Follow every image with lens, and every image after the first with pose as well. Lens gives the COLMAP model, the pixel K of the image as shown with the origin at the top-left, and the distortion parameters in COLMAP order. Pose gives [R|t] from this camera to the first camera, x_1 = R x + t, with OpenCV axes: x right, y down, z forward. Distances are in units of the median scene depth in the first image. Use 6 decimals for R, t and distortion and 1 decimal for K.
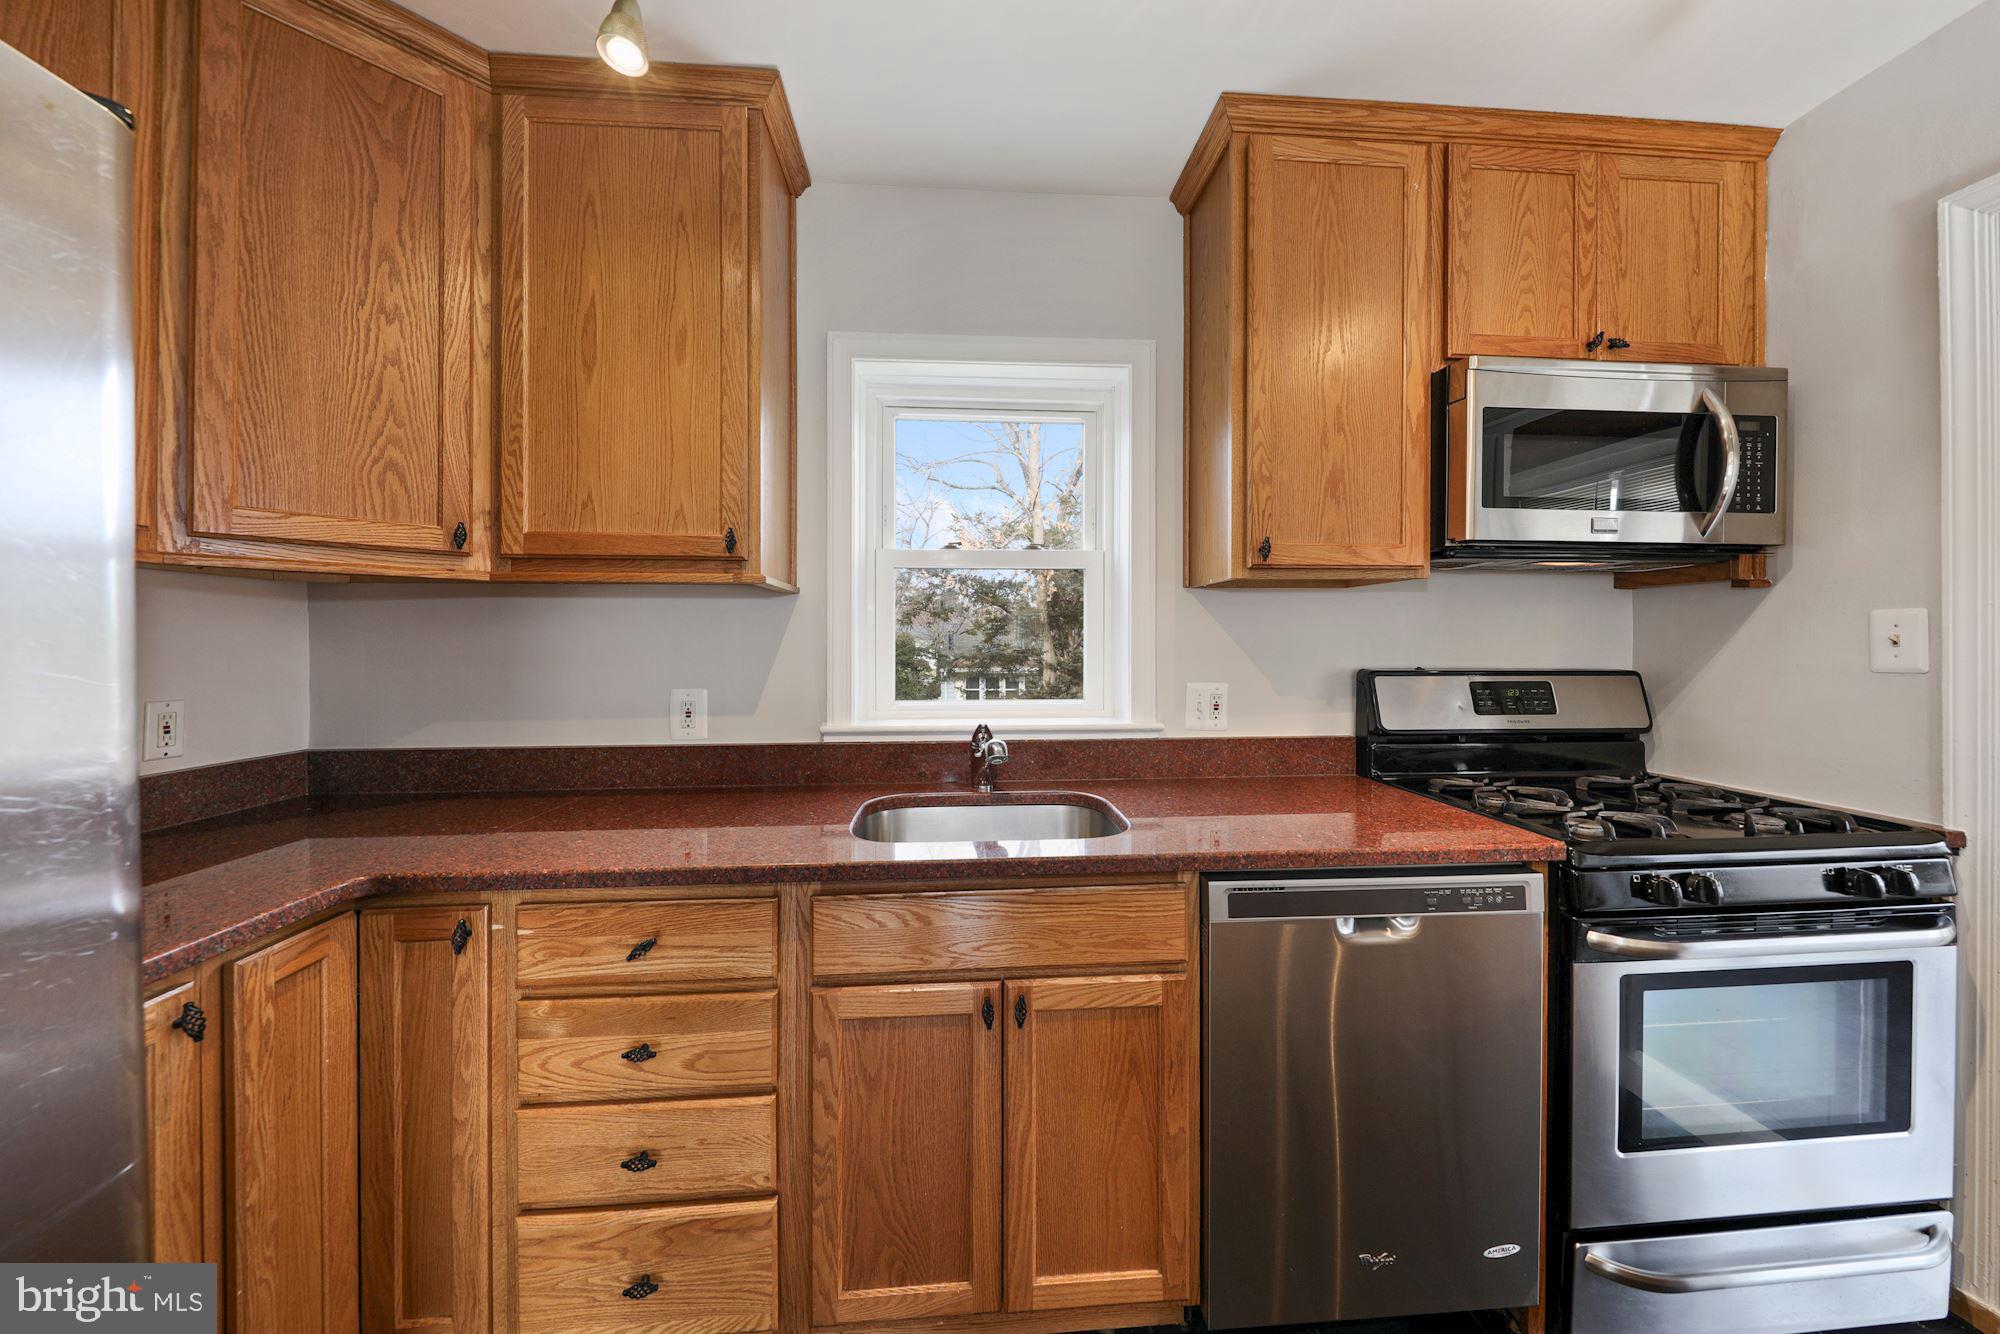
lens RADIAL K [[683.1, 0, 998.2], [0, 683.1, 639.4], [0, 0, 1]] dist [0.000555, -0.003566]
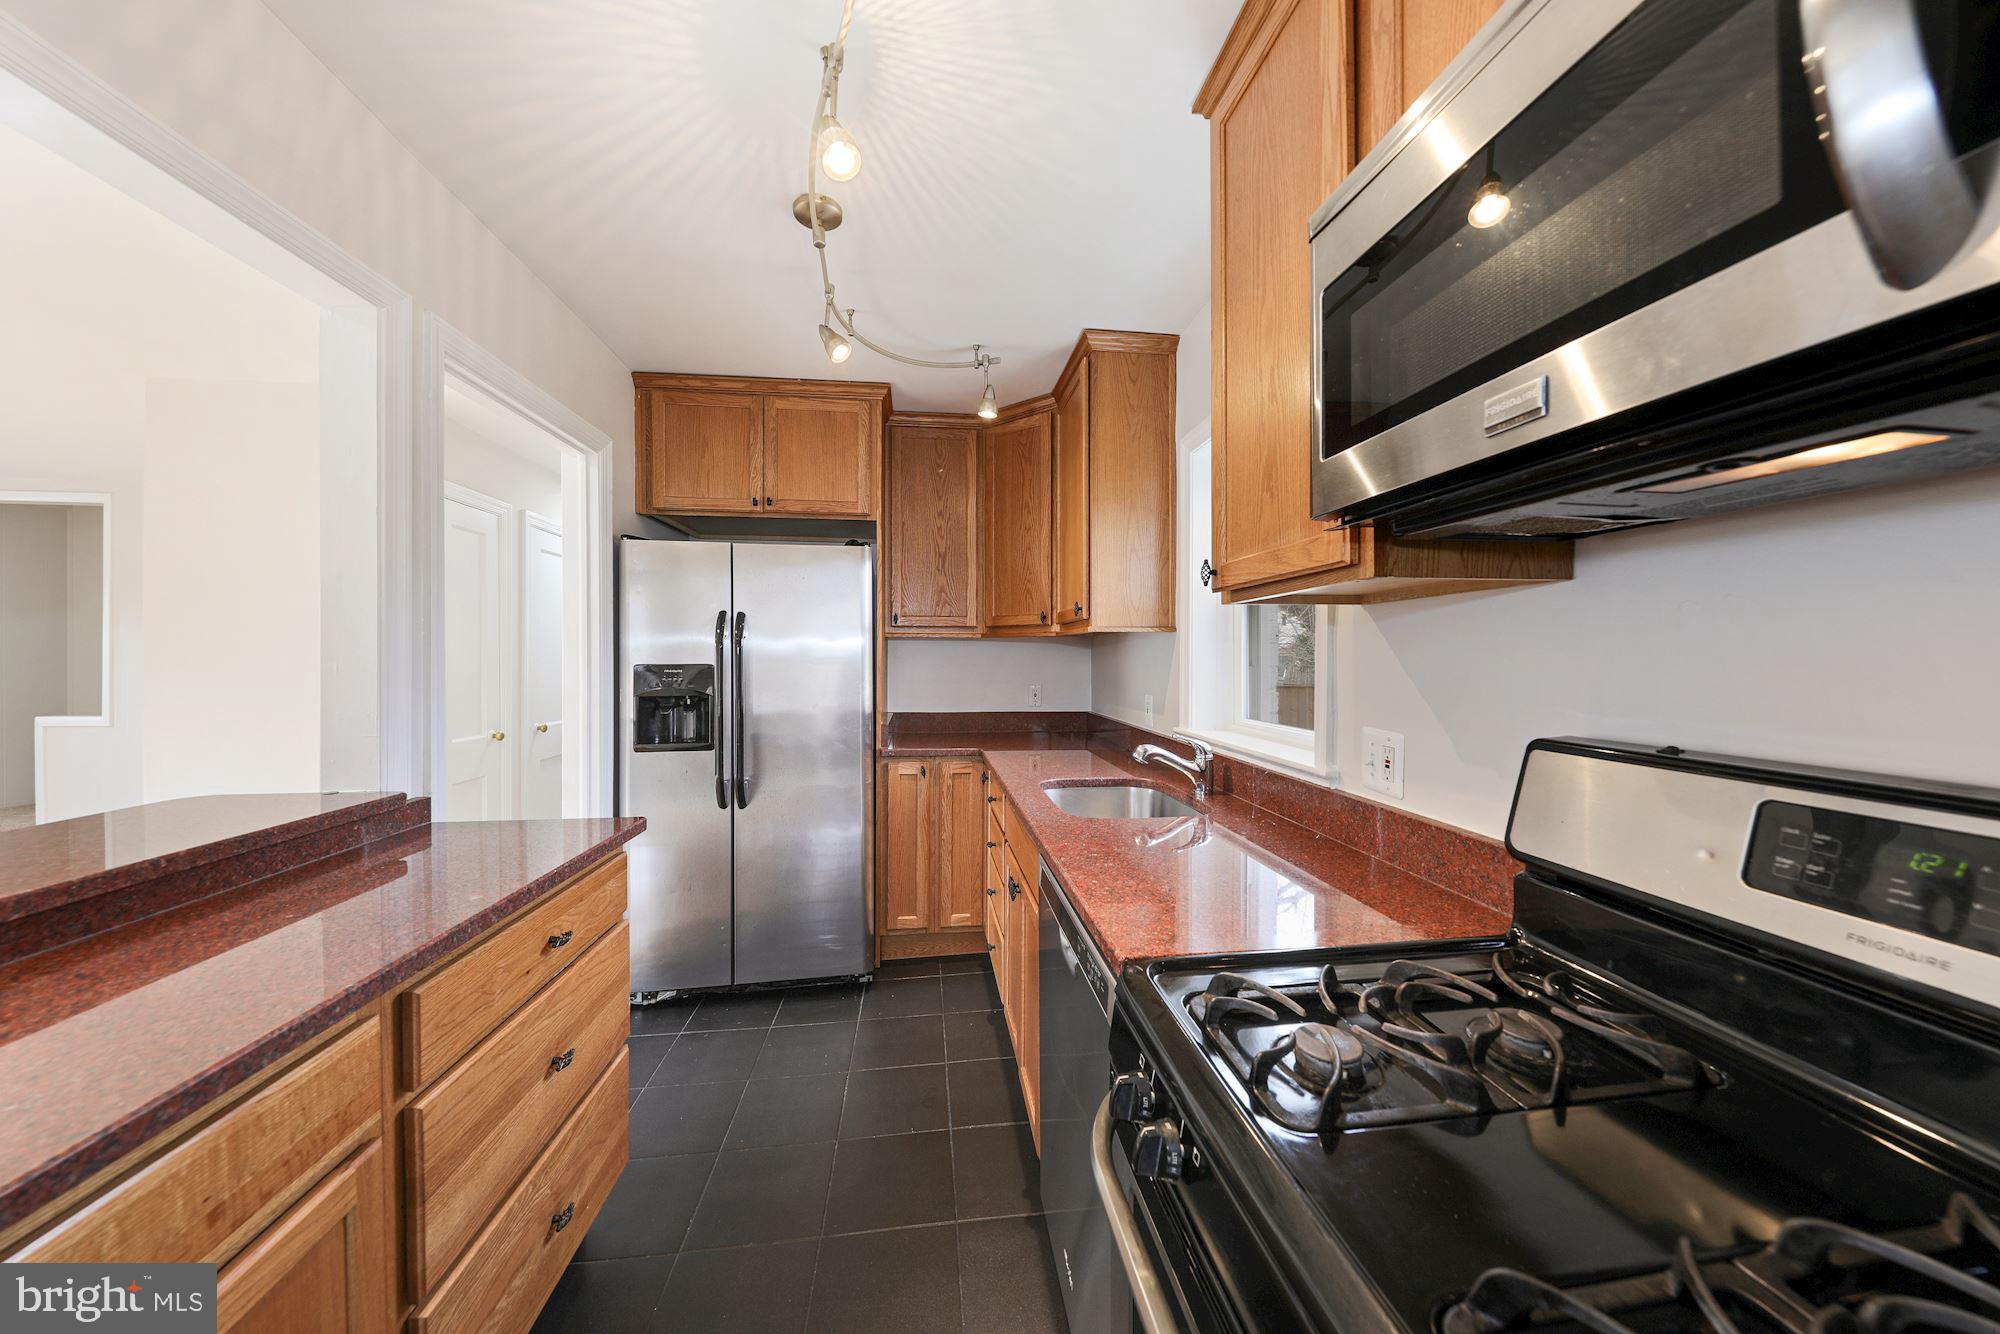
lens RADIAL K [[662.6, 0, 1006.9], [0, 662.6, 658.2], [0, 0, 1]] dist [0.000858, -0.003062]
pose [[0.058208, 0.003839, -0.998297, 1.261586], [-0.000215, 0.999993, 0.003833, -0.022122], [0.998304, -0.000009, 0.058208, 0.683210]]
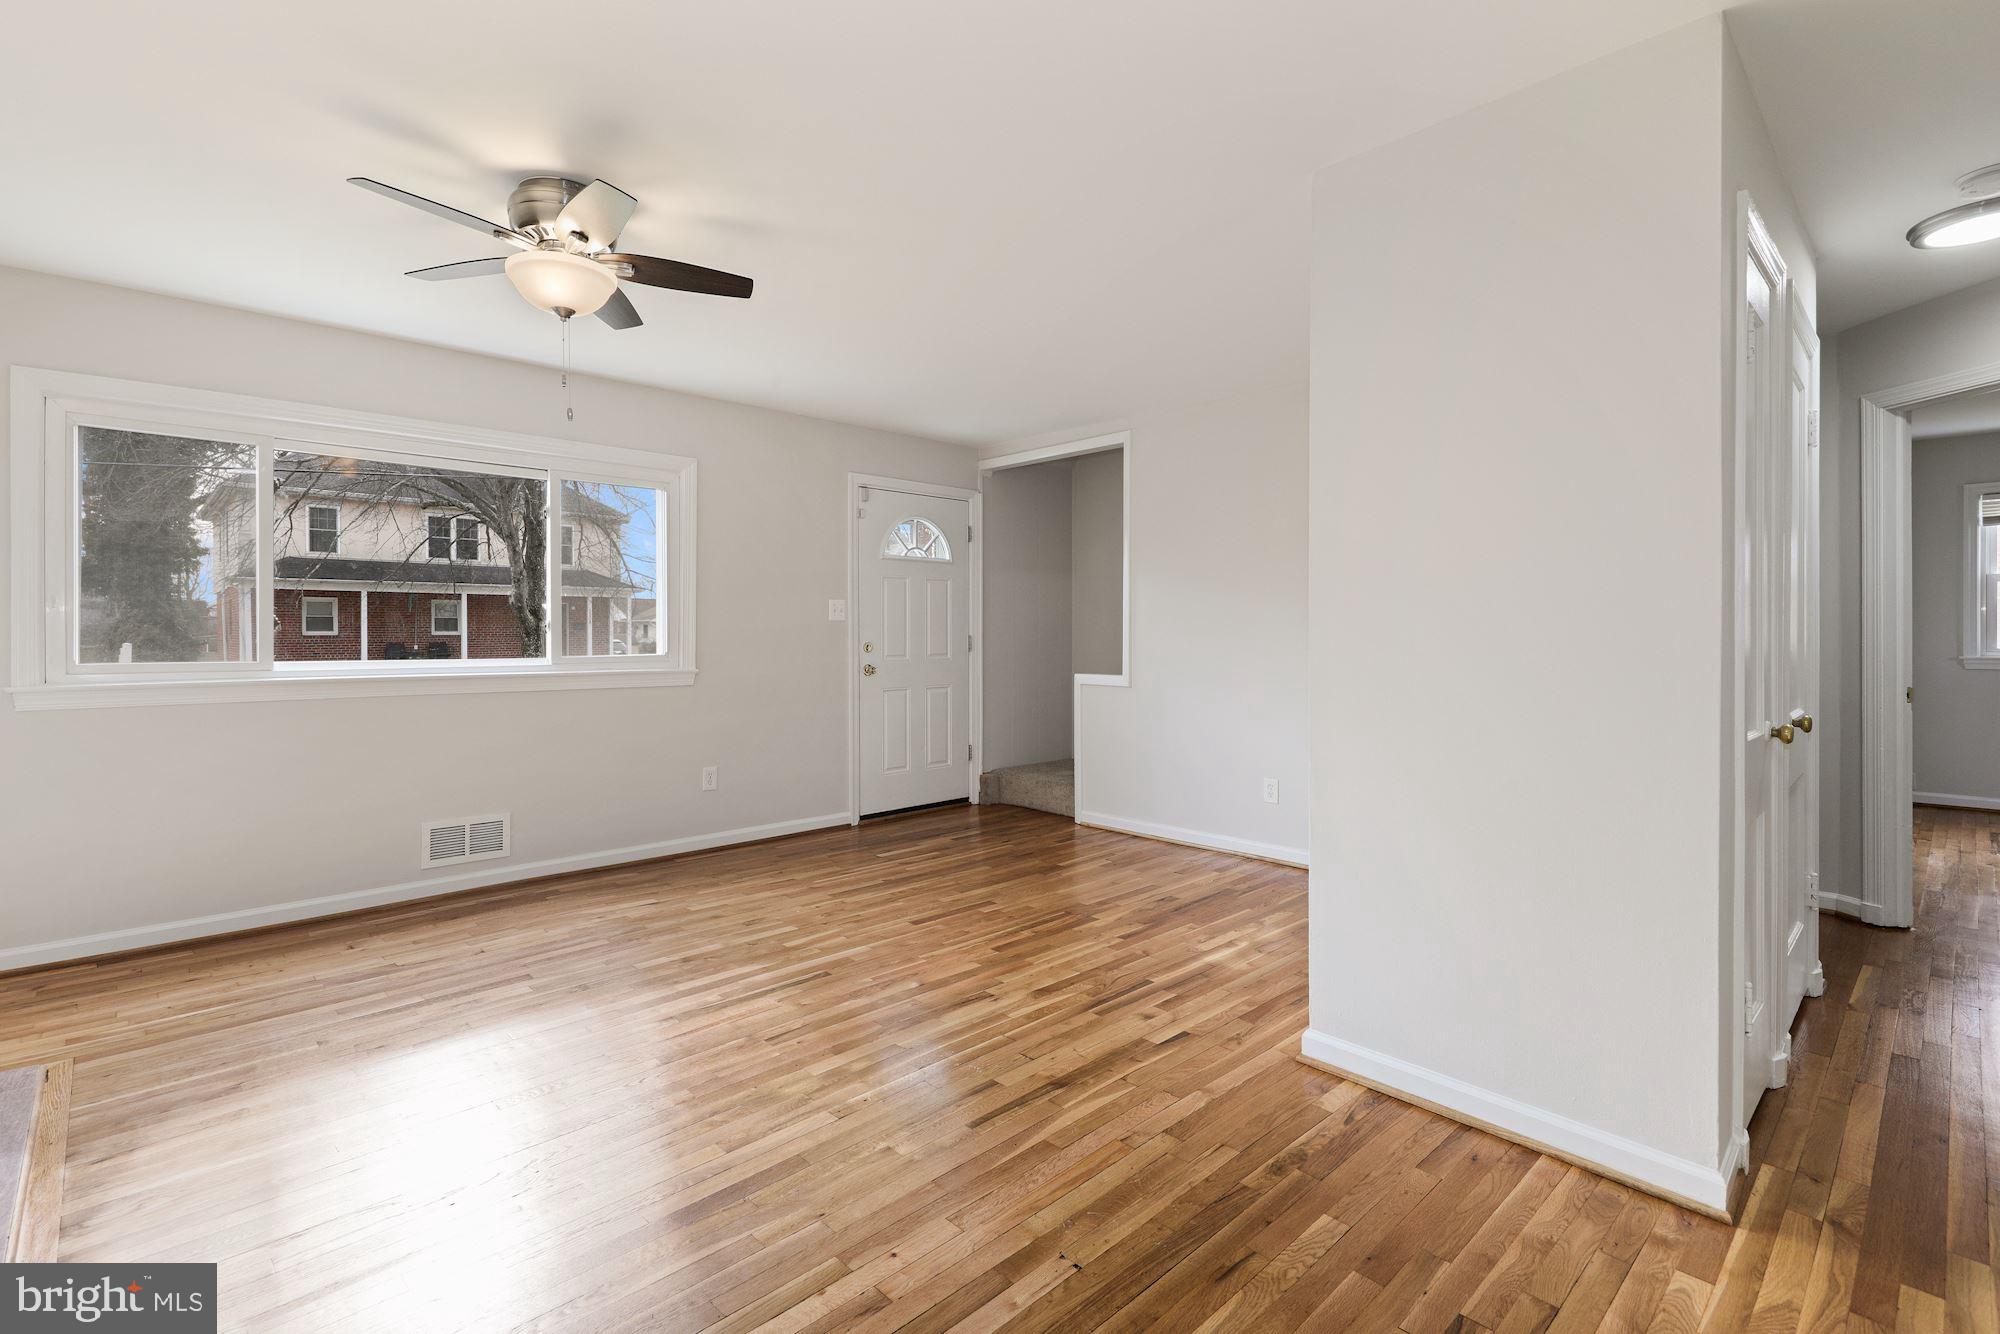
lens RADIAL K [[908.7, 0, 995.4], [0, 908.7, 637.2], [0, 0, 1]] dist [0.000842, 0.000134]
pose [[-0.768196, 0.003179, -0.640207, 0.896213], [0.002493, 0.999995, 0.001974, 0.086193], [0.640210, -0.000080, -0.768200, -0.626052]]
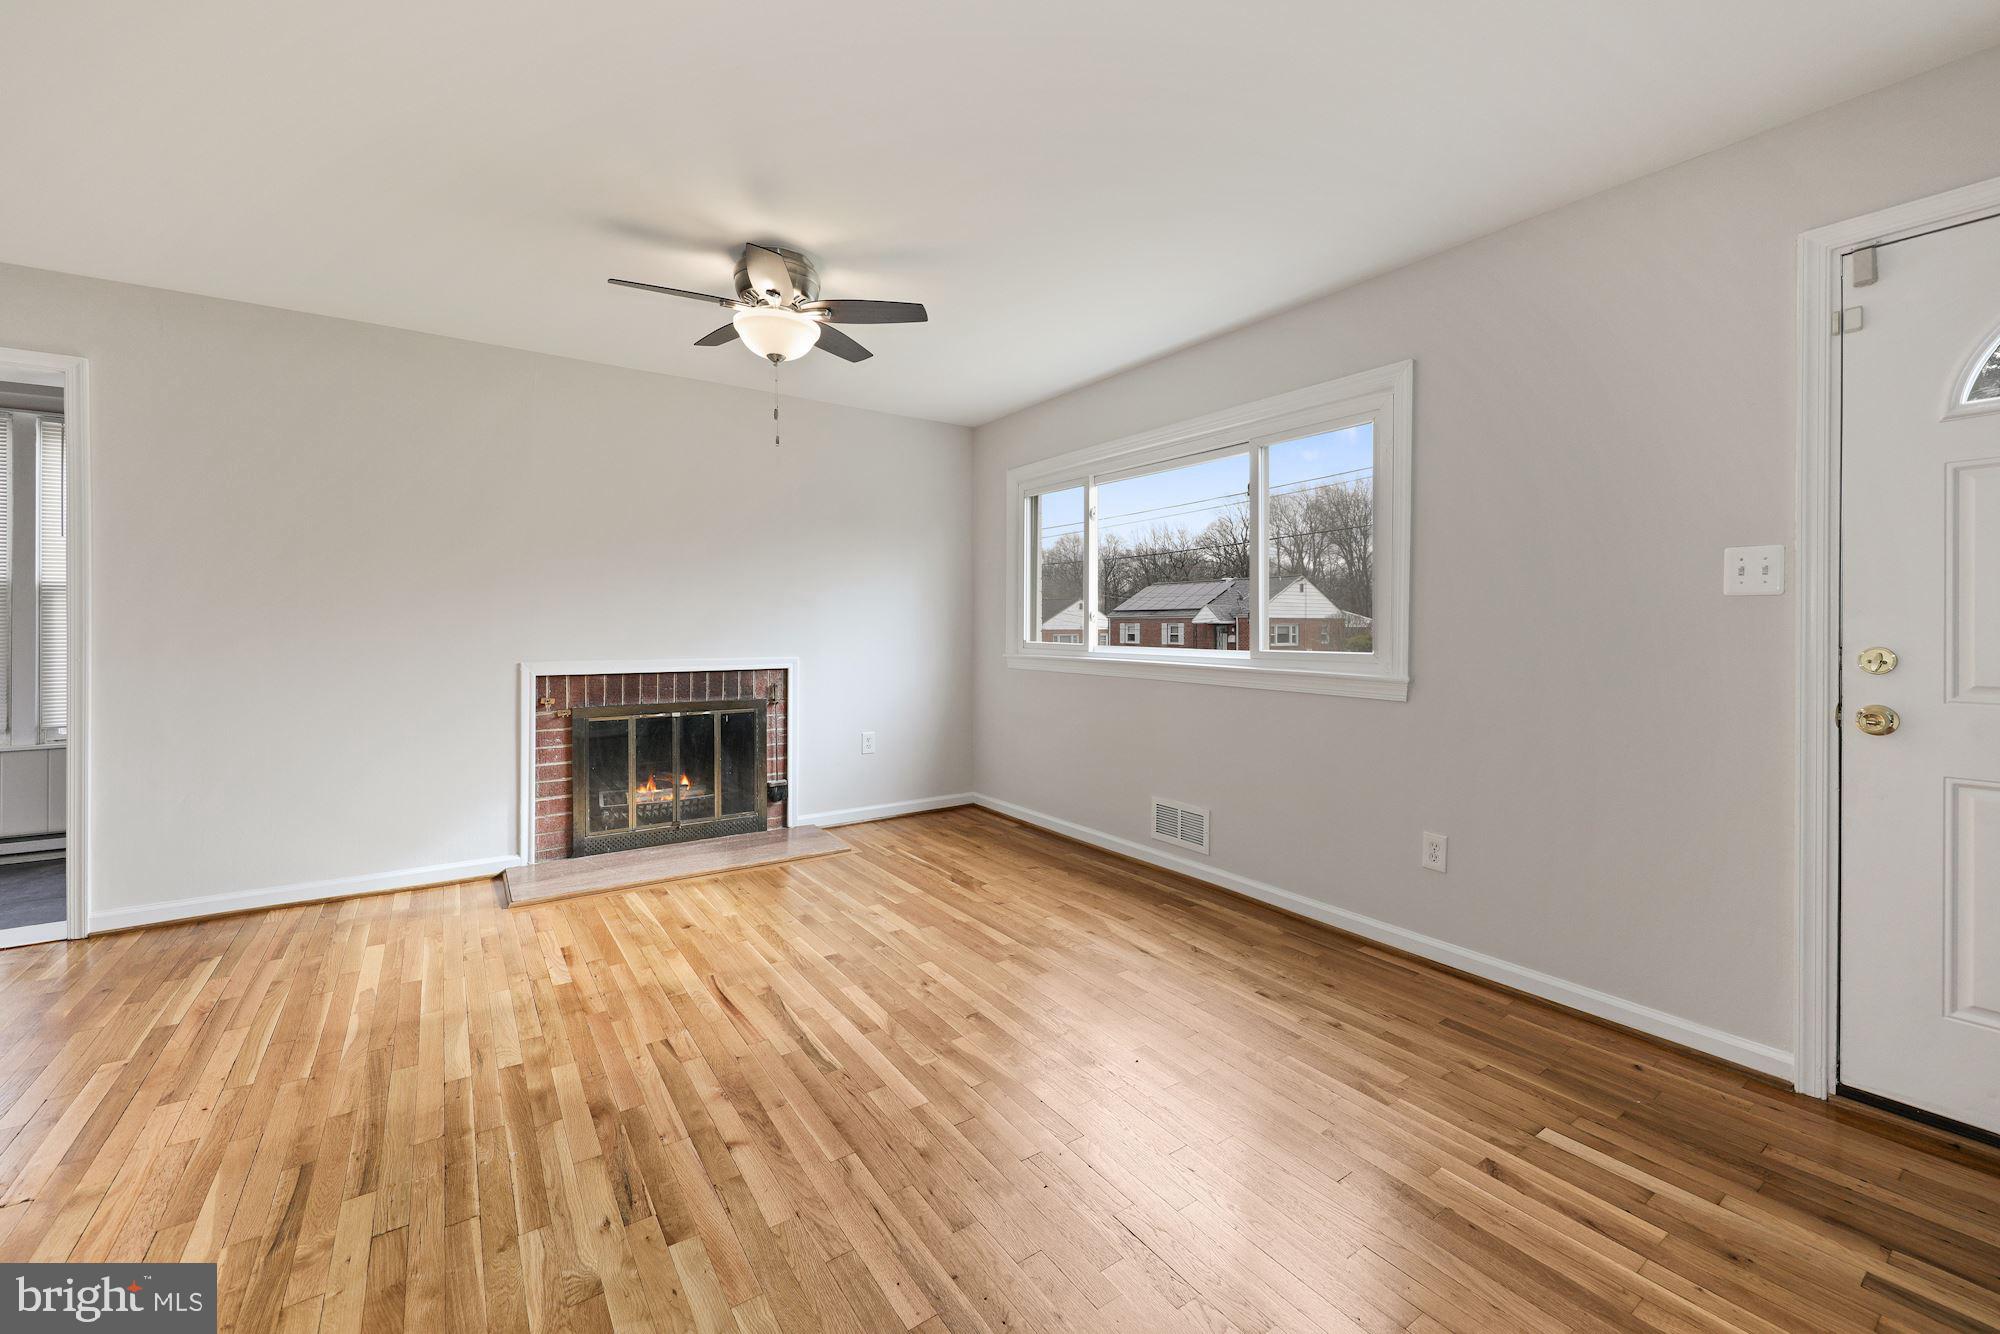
lens RADIAL K [[799.9, 0, 1009.9], [0, 799.9, 628.0], [0, 0, 1]] dist [0.000275, -0.000395]
pose [[-0.515871, -0.003929, 0.856657, -1.563327], [-0.003057, 0.999992, 0.002745, 0.083713], [-0.856661, -0.001202, -0.515878, -2.063417]]
